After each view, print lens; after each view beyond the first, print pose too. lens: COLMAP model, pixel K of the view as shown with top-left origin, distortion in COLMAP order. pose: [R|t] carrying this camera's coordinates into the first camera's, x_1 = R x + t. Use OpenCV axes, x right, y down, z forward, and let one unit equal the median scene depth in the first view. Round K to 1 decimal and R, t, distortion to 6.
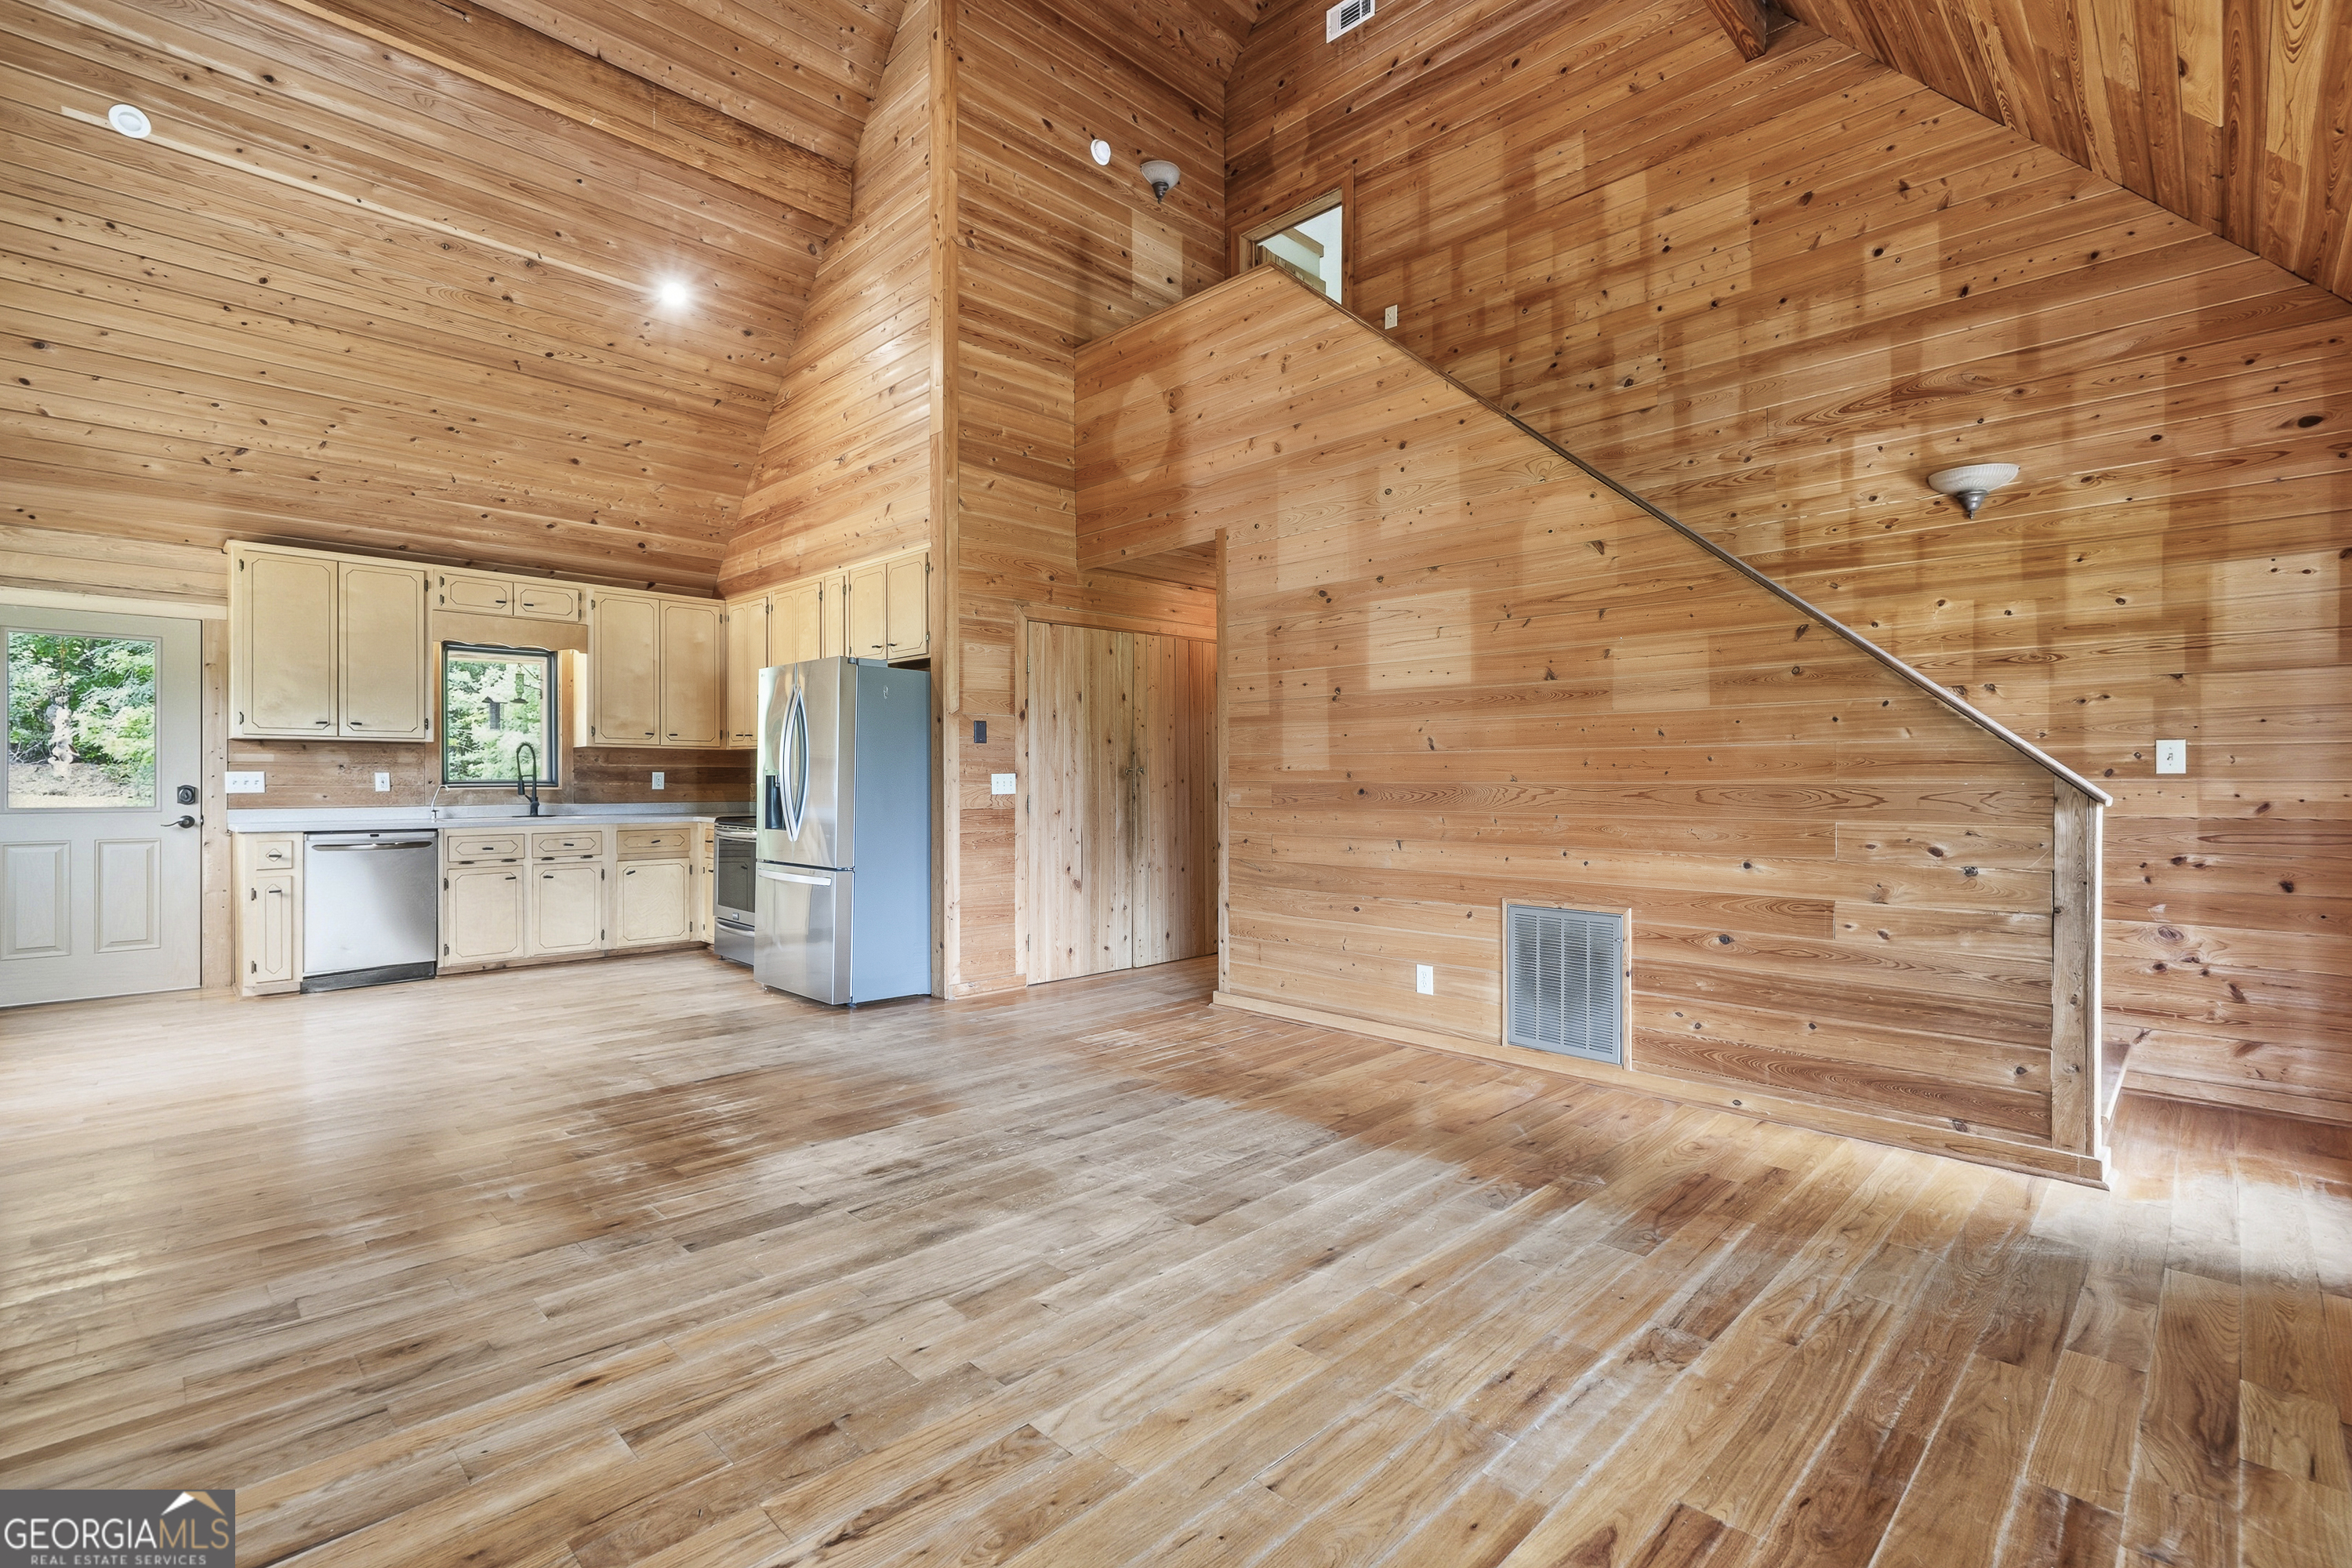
lens RADIAL K [[1079.9, 0, 1179.8], [0, 1079.9, 794.0], [0, 0, 1]] dist [-0.001028, 0.000264]
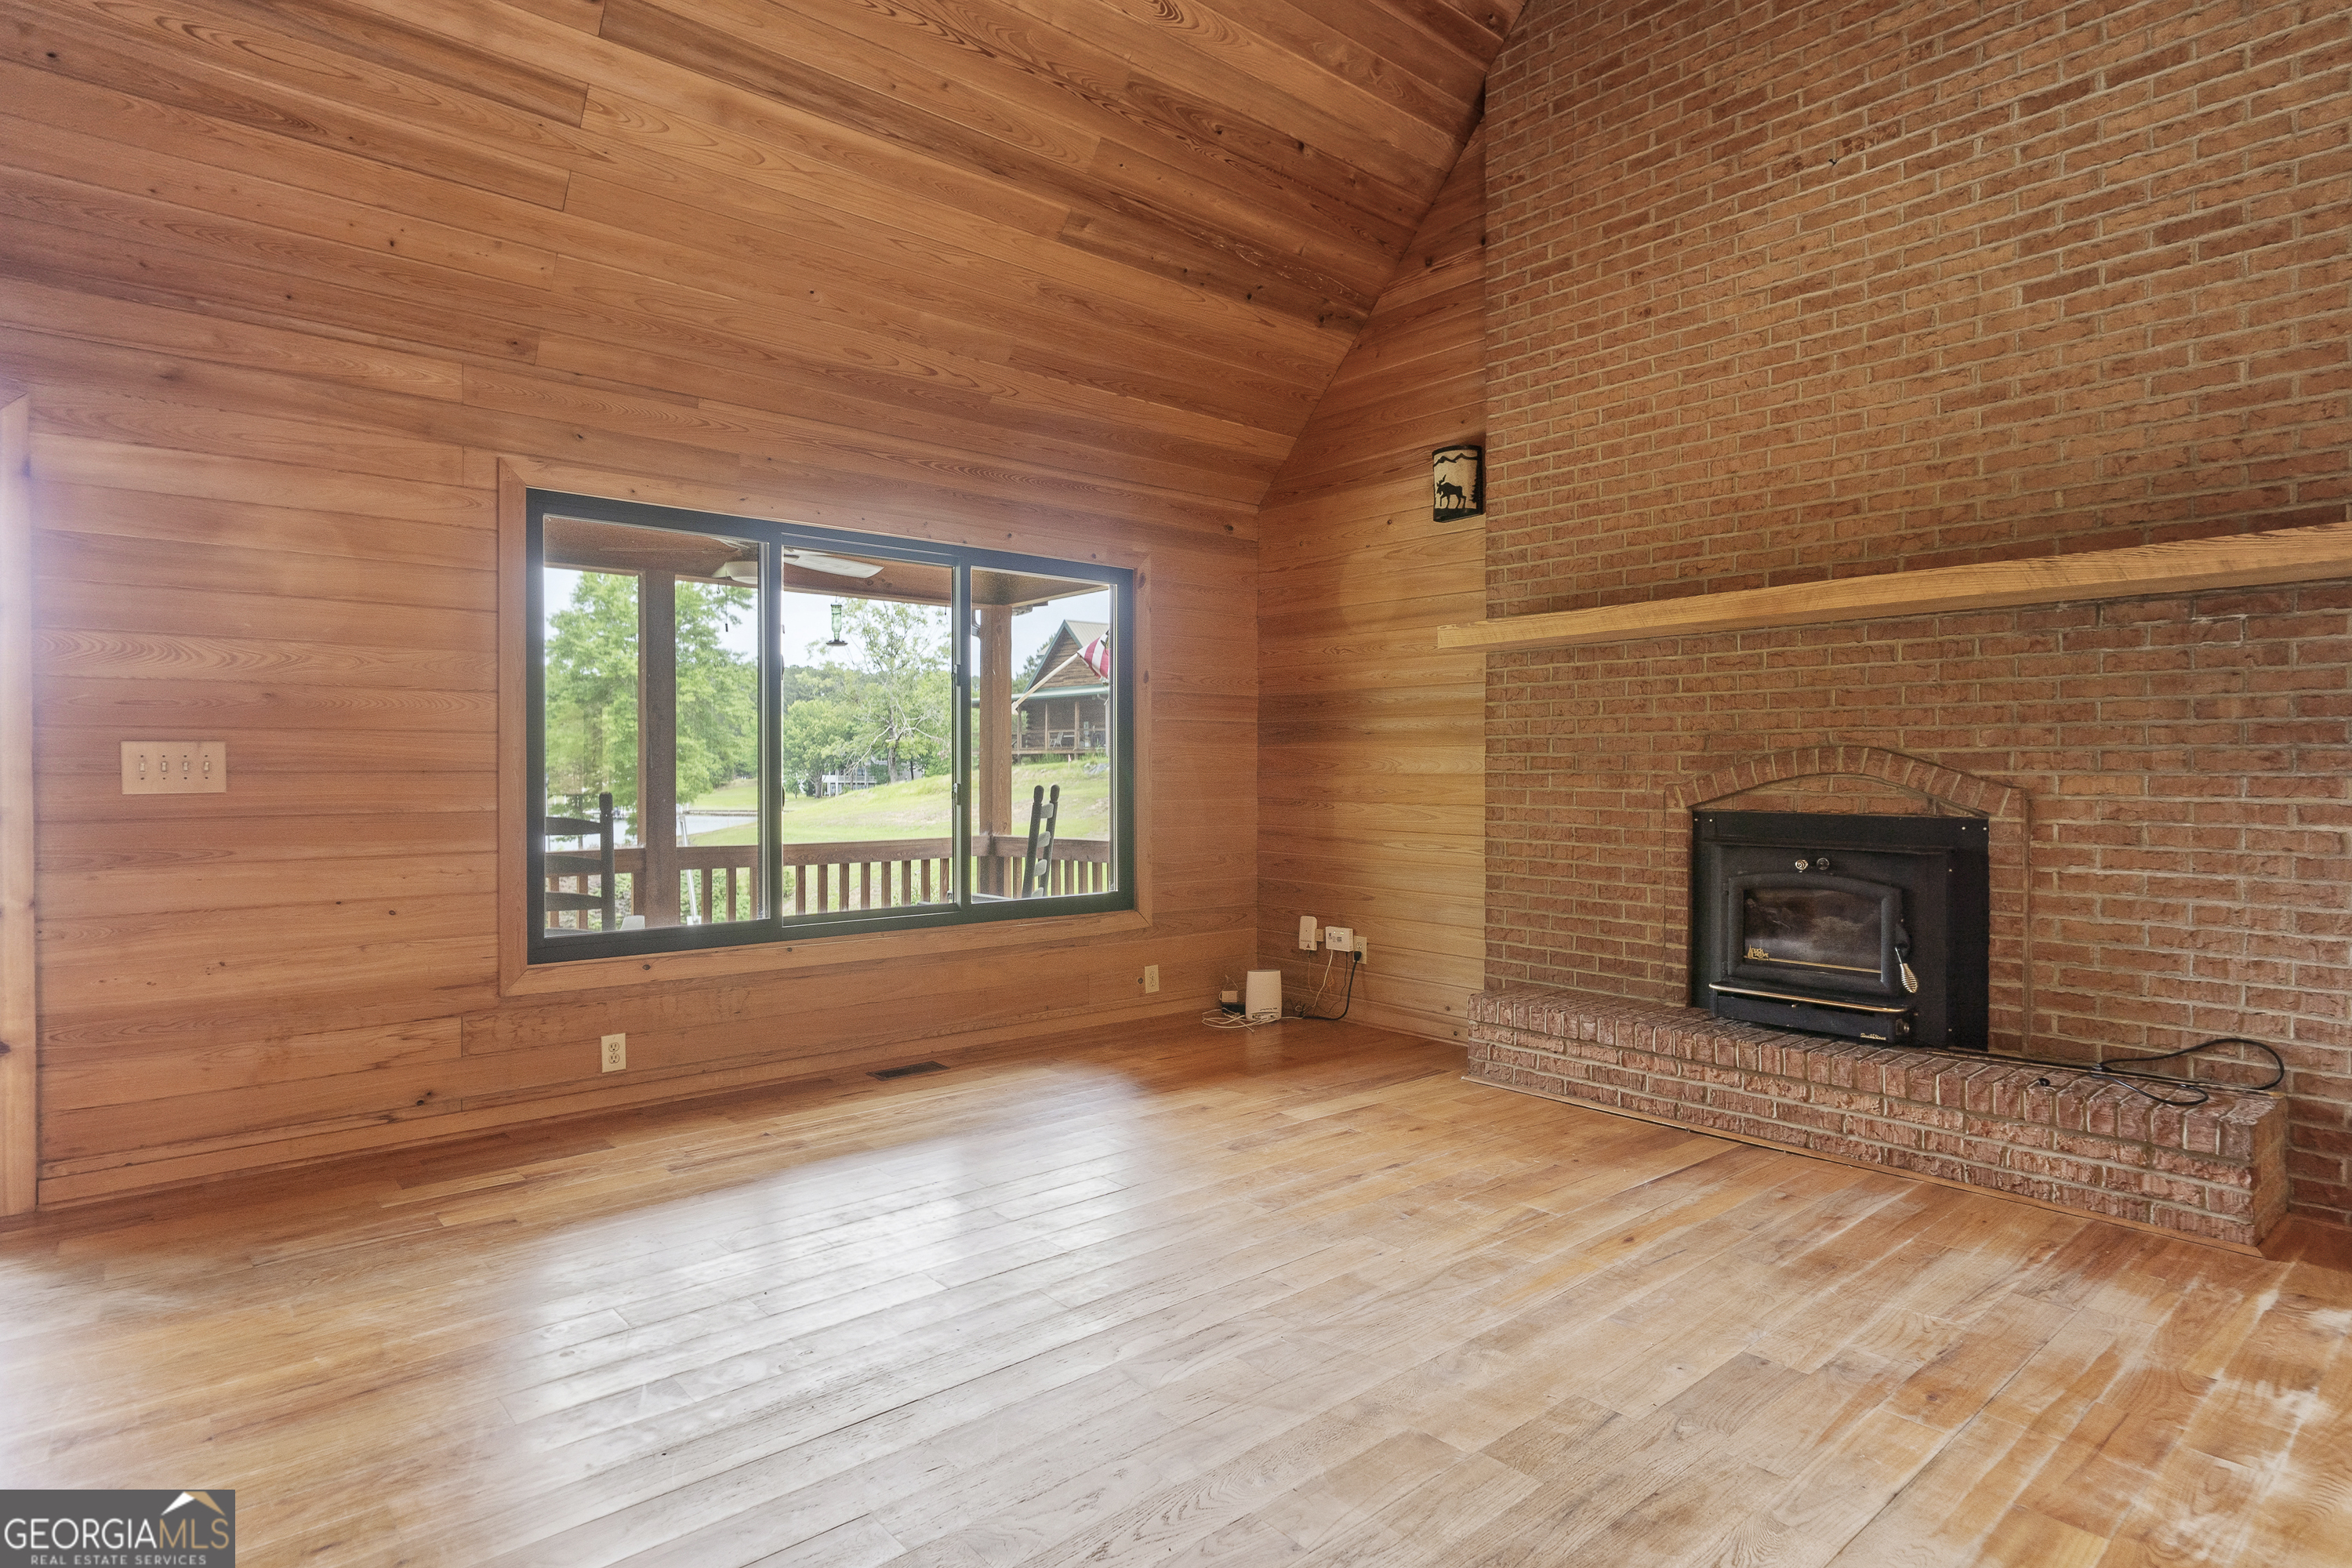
lens RADIAL K [[1230.4, 0, 1173.8], [0, 1230.4, 780.0], [0, 0, 1]] dist [0.000990, 0.000100]
pose [[-0.996592, -0.000500, 0.082483, -0.101544], [0.000556, 0.999918, 0.012770, -0.013710], [-0.082482, 0.012772, -0.996511, 1.887410]]
